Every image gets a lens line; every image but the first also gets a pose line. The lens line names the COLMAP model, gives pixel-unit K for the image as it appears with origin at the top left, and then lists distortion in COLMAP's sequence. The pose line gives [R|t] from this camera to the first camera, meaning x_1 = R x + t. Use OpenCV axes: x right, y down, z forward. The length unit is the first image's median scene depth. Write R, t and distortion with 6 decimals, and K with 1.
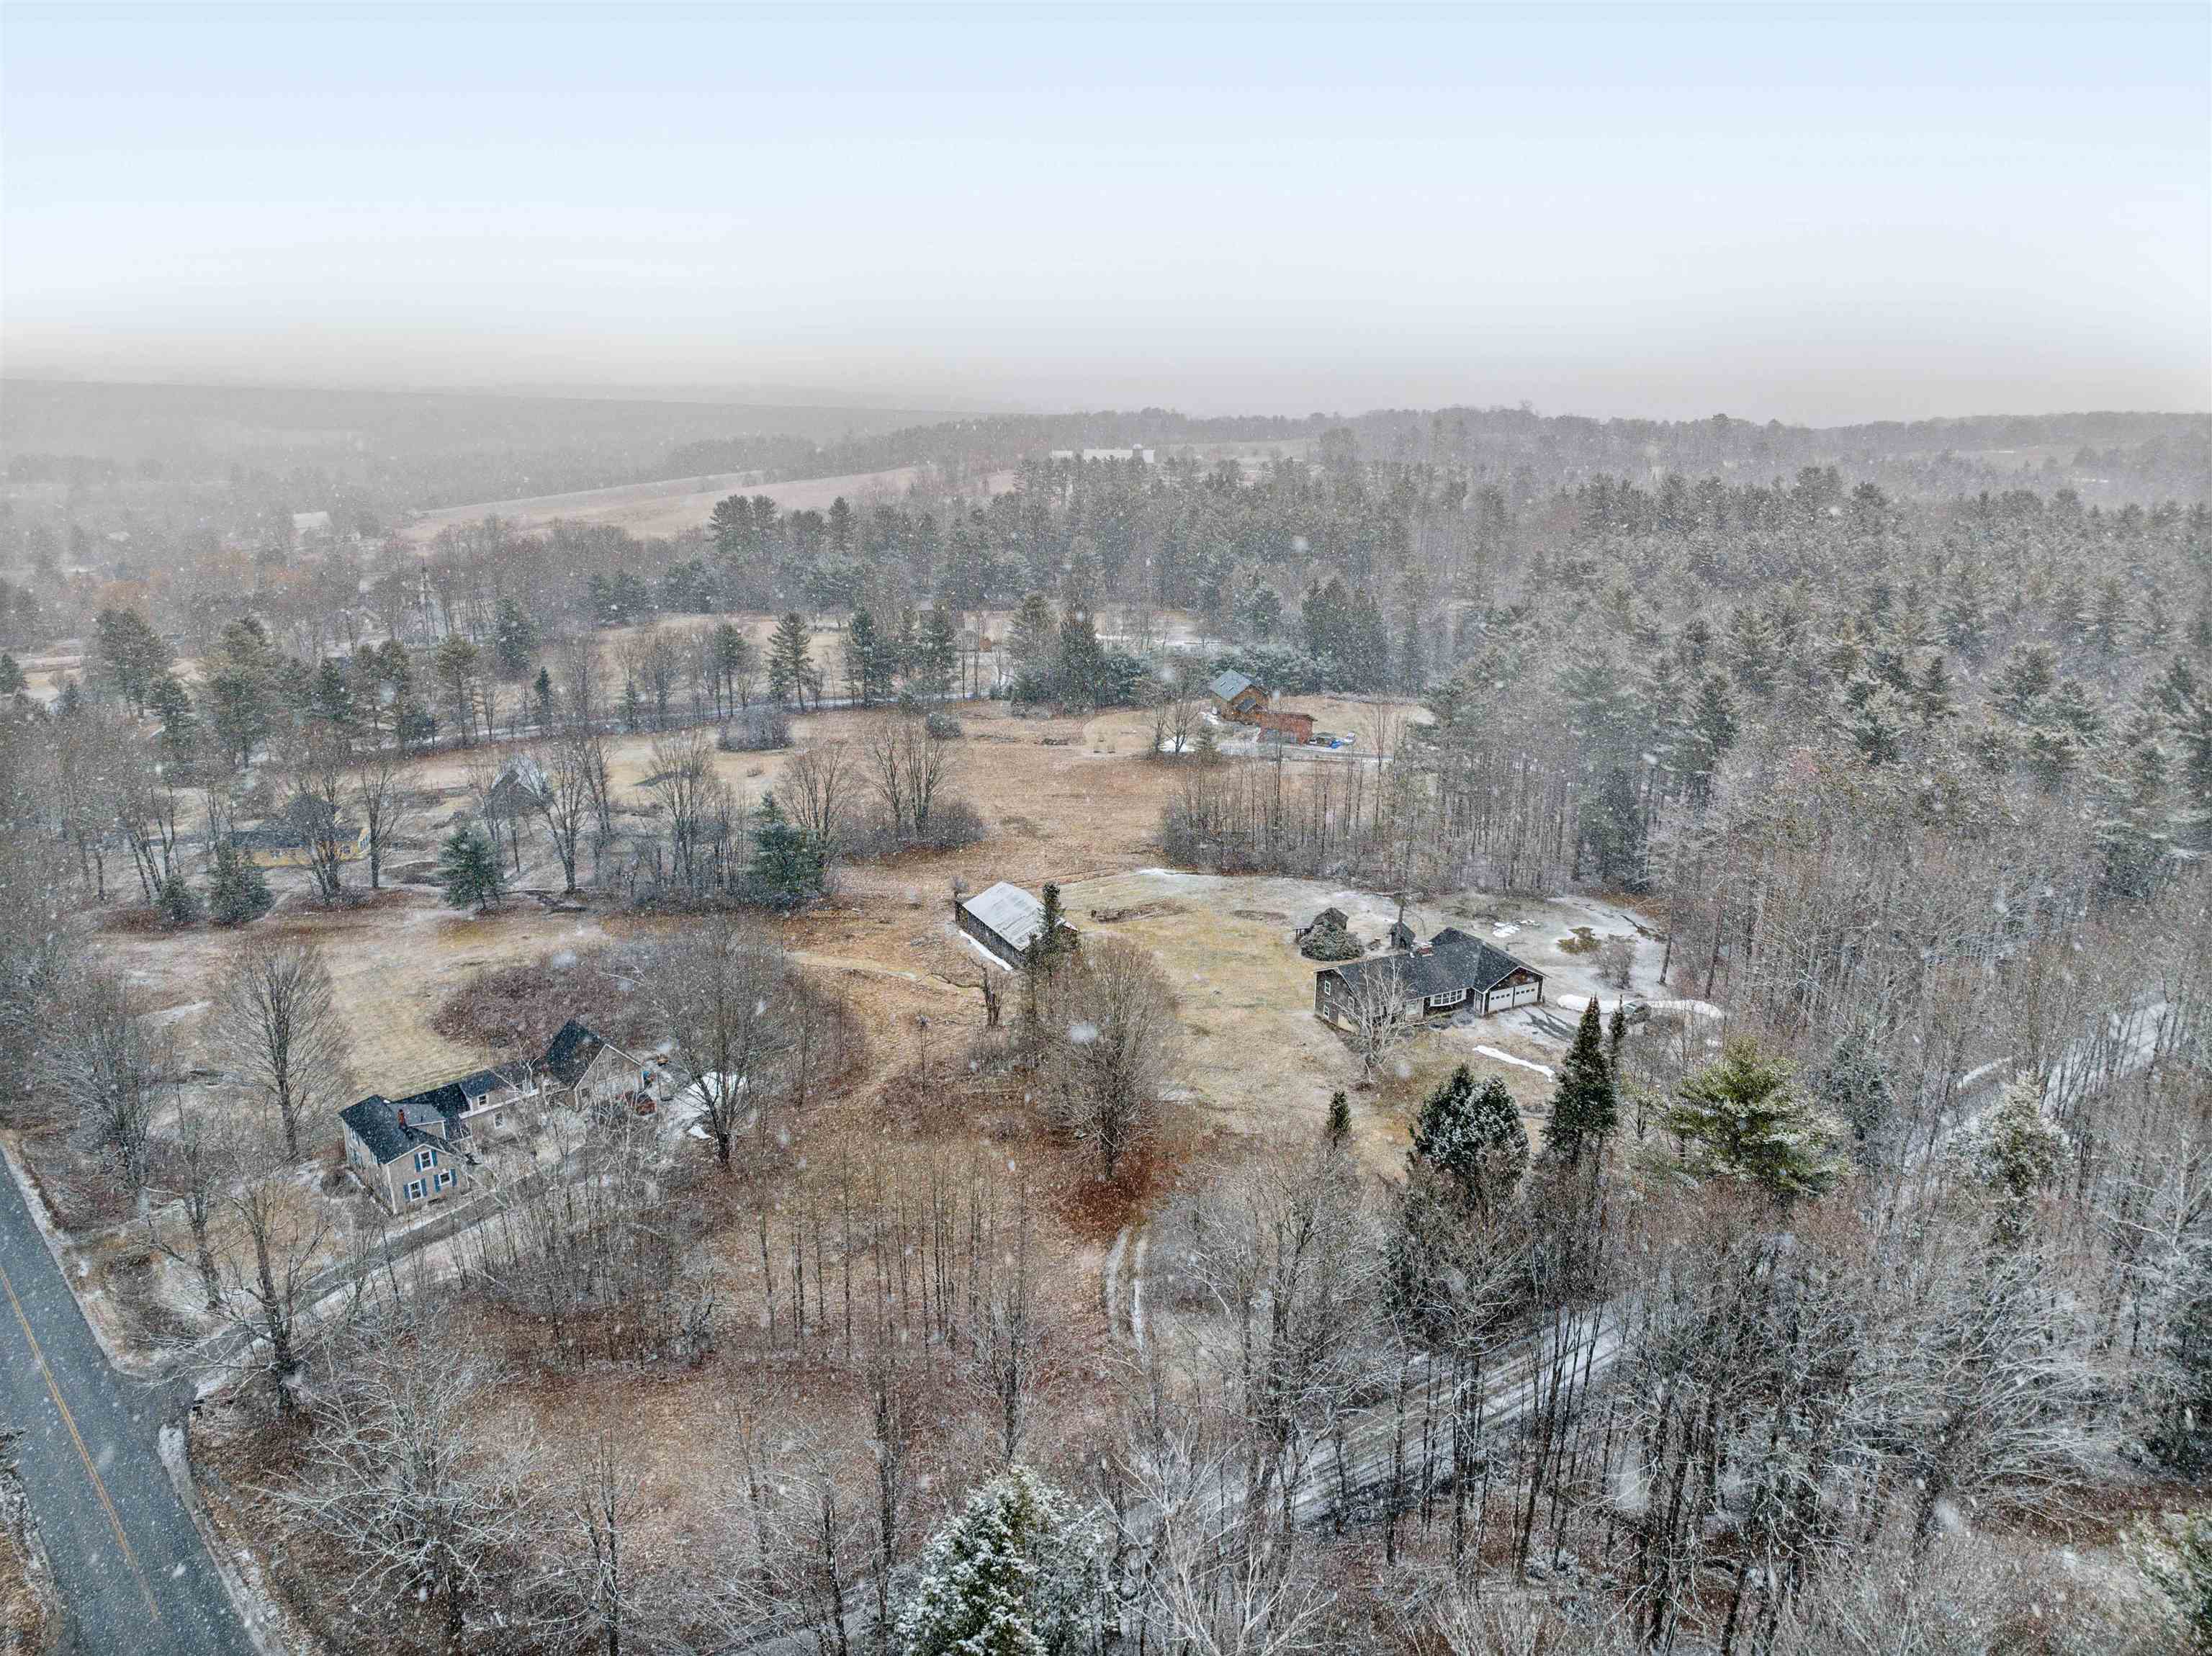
lens RADIAL K [[1559.7, 0, 1106.0], [0, 1559.7, 828.0], [0, 0, 1]] dist [-0.038961, 0.001832]
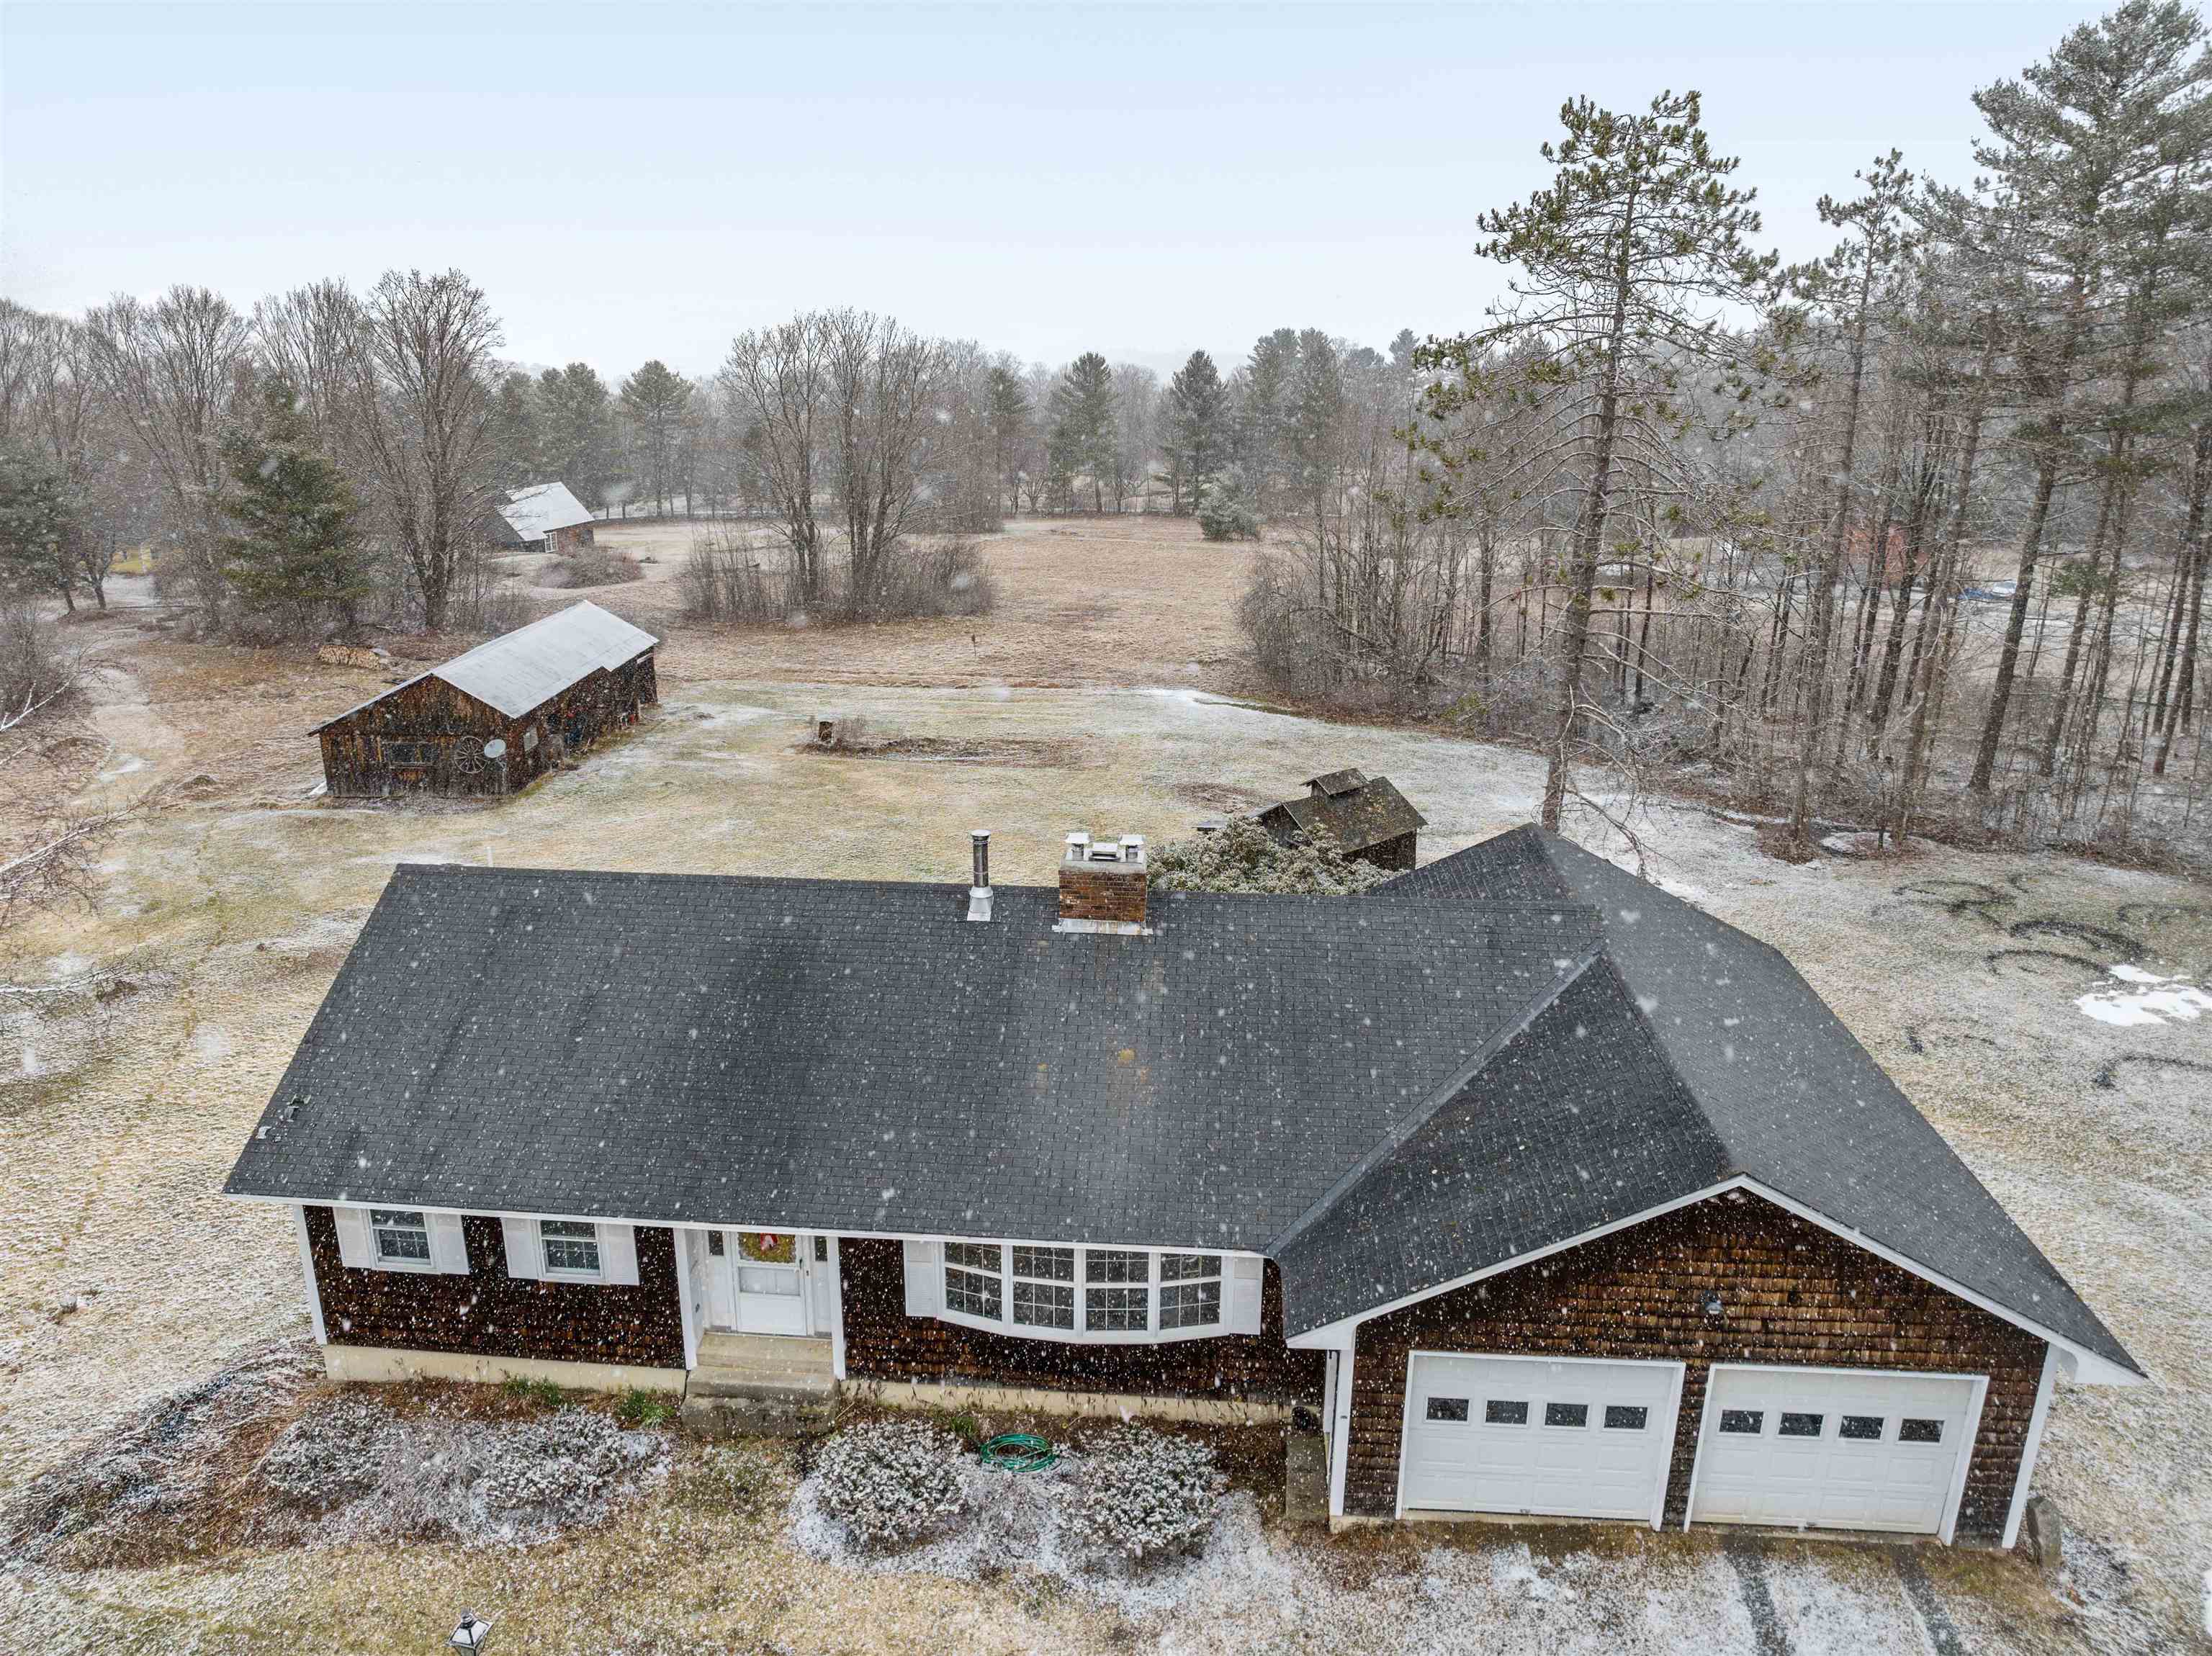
lens RADIAL K [[1559.7, 0, 1106.0], [0, 1559.7, 828.0], [0, 0, 1]] dist [-0.038961, 0.001832]
pose [[0.870551, 0.148781, -0.469047, 0.234501], [-0.151782, 0.987907, 0.031655, 0.059990], [0.468084, 0.043635, 0.882606, 0.766524]]
